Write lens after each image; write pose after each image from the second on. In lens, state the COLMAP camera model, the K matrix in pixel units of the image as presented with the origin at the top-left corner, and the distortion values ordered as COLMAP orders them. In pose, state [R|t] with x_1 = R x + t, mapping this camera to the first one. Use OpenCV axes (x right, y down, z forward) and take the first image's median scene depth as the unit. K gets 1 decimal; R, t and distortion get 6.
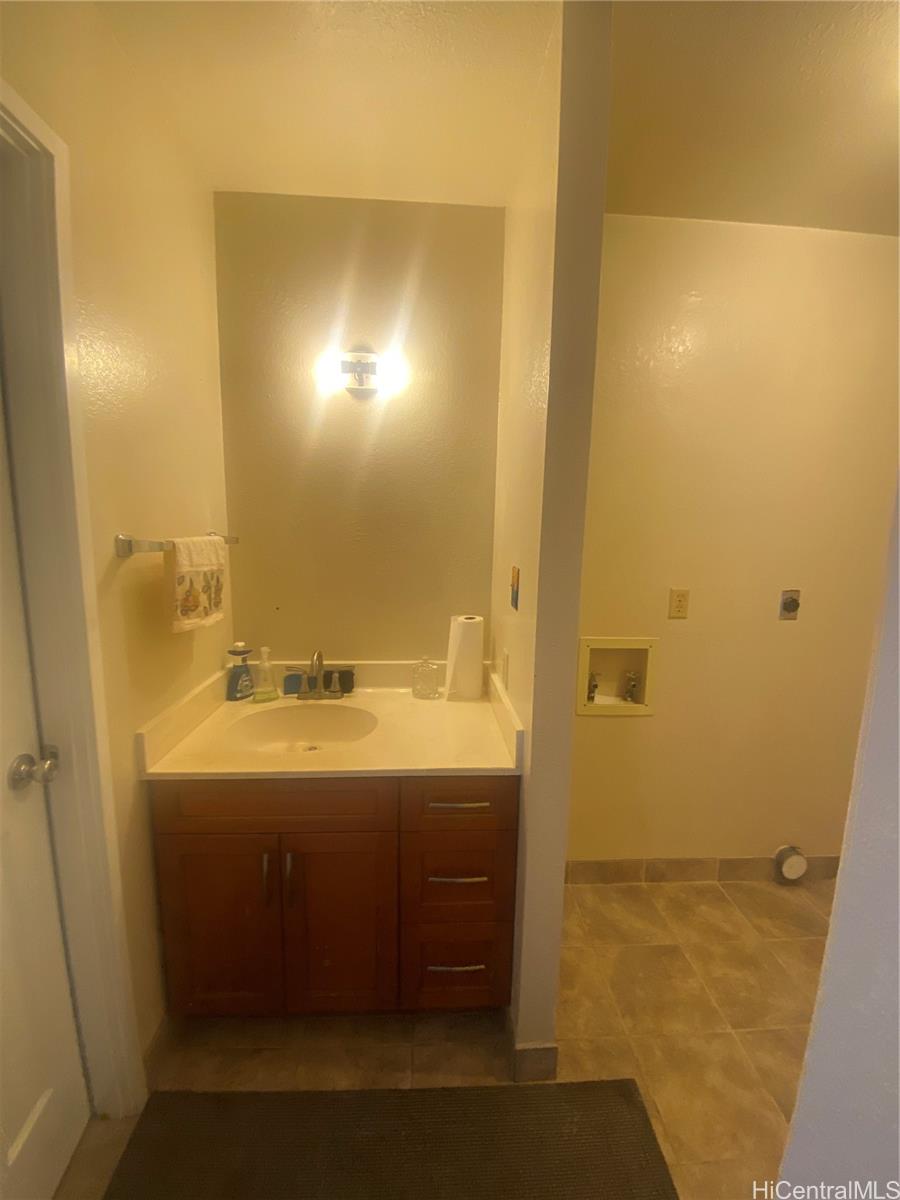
lens RADIAL K [[486.9, 0, 451.3], [0, 486.9, 597.9], [0, 0, 1]] dist [0.022973, -0.020566]
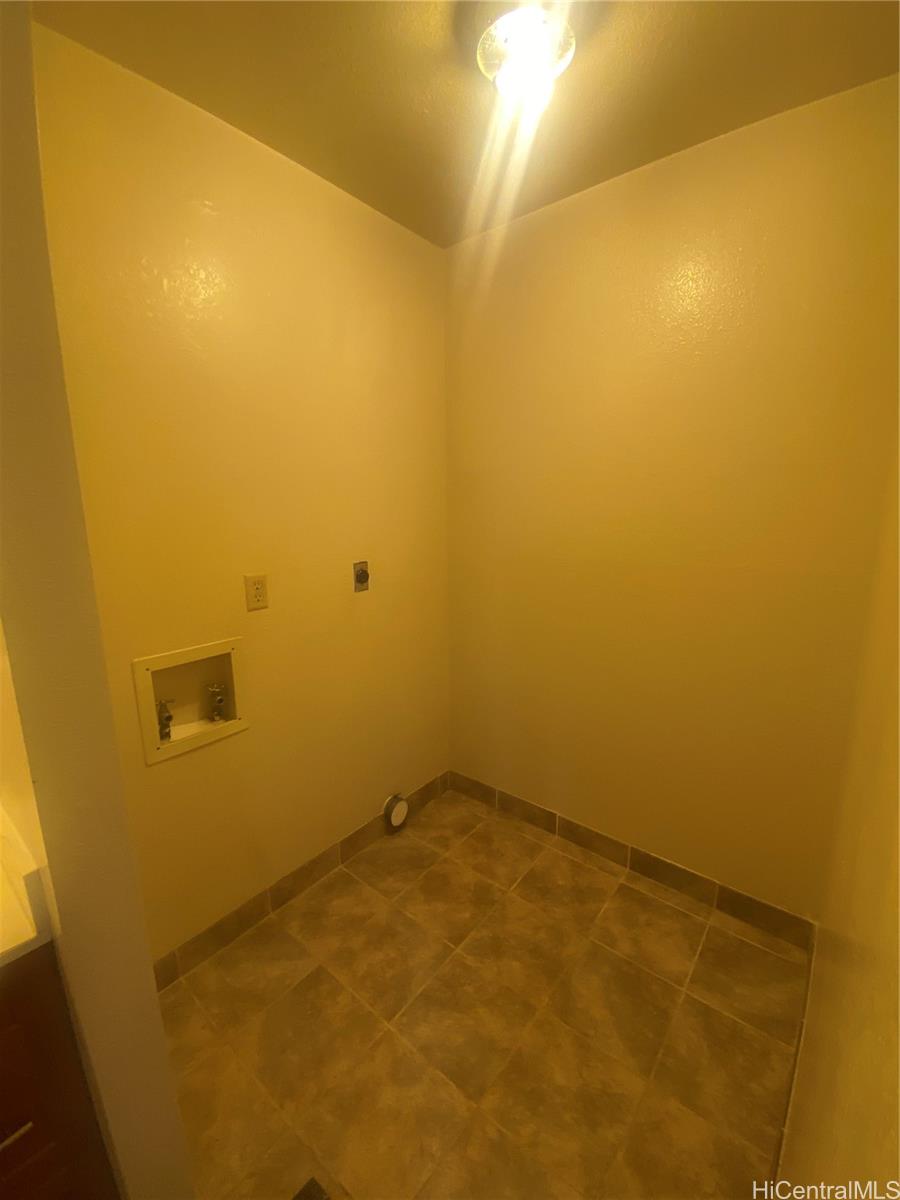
lens RADIAL K [[486.9, 0, 451.3], [0, 486.9, 597.9], [0, 0, 1]] dist [0.022973, -0.020566]
pose [[0.668624, -0.165402, 0.724972, 0.073947], [0.132262, 0.985855, 0.102940, -0.021698], [-0.731744, 0.027058, 0.681042, 0.173566]]
